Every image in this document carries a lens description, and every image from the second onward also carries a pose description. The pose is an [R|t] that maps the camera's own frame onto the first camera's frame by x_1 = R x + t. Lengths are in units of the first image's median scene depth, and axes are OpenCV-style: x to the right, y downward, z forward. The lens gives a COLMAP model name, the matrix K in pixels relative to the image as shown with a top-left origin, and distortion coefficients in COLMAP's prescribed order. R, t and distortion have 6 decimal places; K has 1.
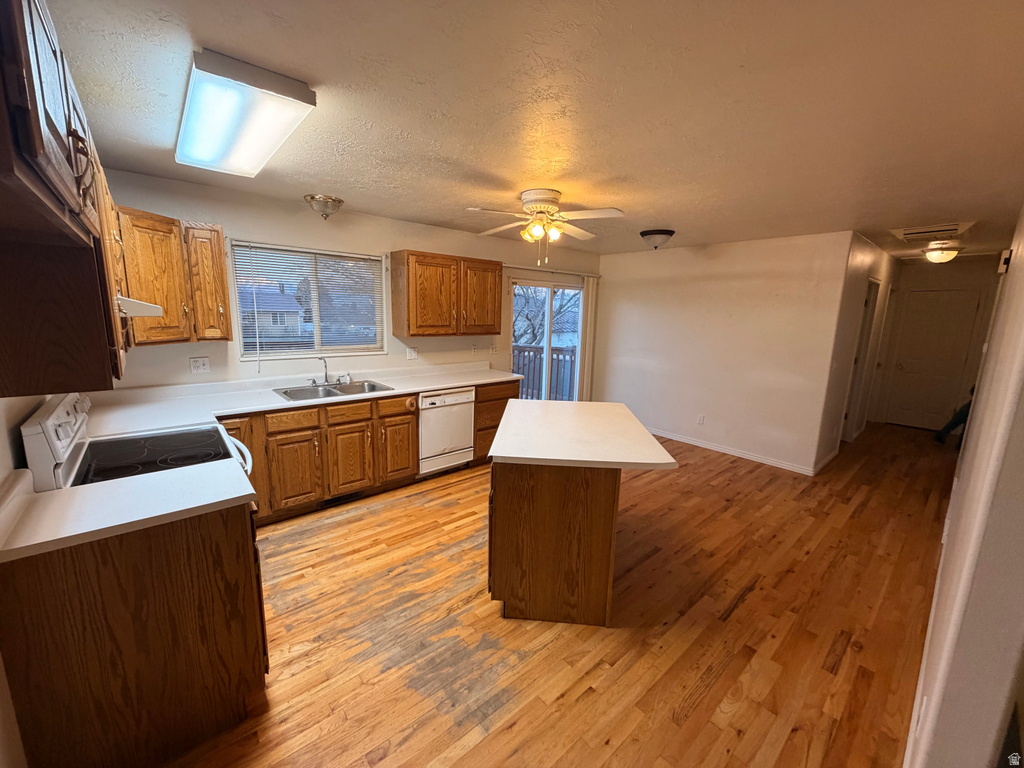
lens RADIAL K [[406.0, 0, 512.0], [0, 406.0, 384.0], [0, 0, 1]] dist [0.000676, 0.000329]
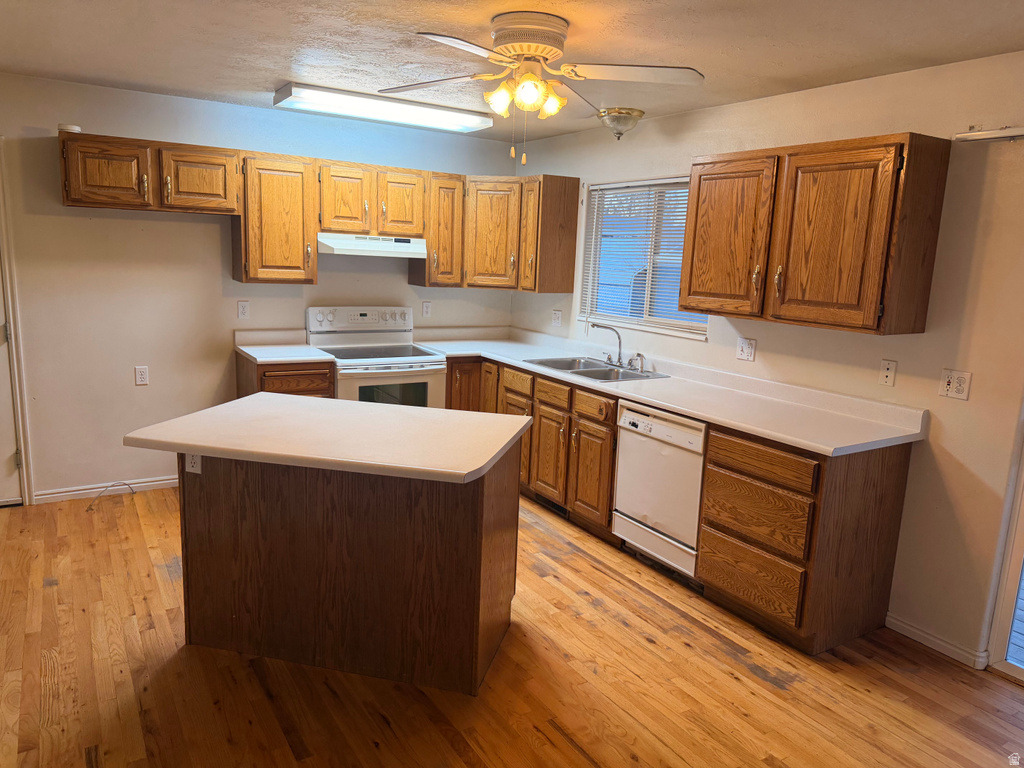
lens RADIAL K [[716.4, 0, 504.6], [0, 716.4, 385.1], [0, 0, 1]] dist [0.106118, -0.112403]
pose [[-0.161994, 0.148952, -0.975485, 0.829607], [-0.219878, 0.958241, 0.182833, -0.152458], [0.961983, 0.244106, -0.122478, 0.947484]]
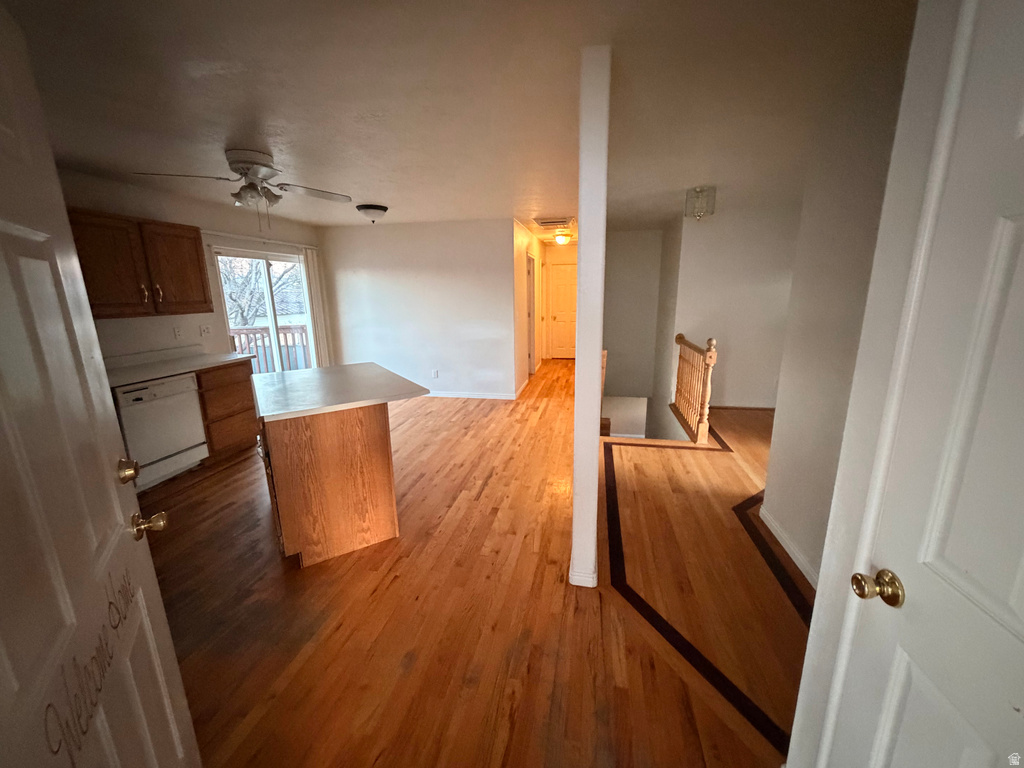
lens RADIAL K [[406.0, 0, 512.0], [0, 406.0, 384.0], [0, 0, 1]] dist [0.000676, 0.000329]
pose [[0.790962, -0.171830, 0.587243, -0.075107], [0.142856, 0.985093, 0.095829, 0.048081], [-0.594955, 0.008094, 0.803718, -0.106657]]
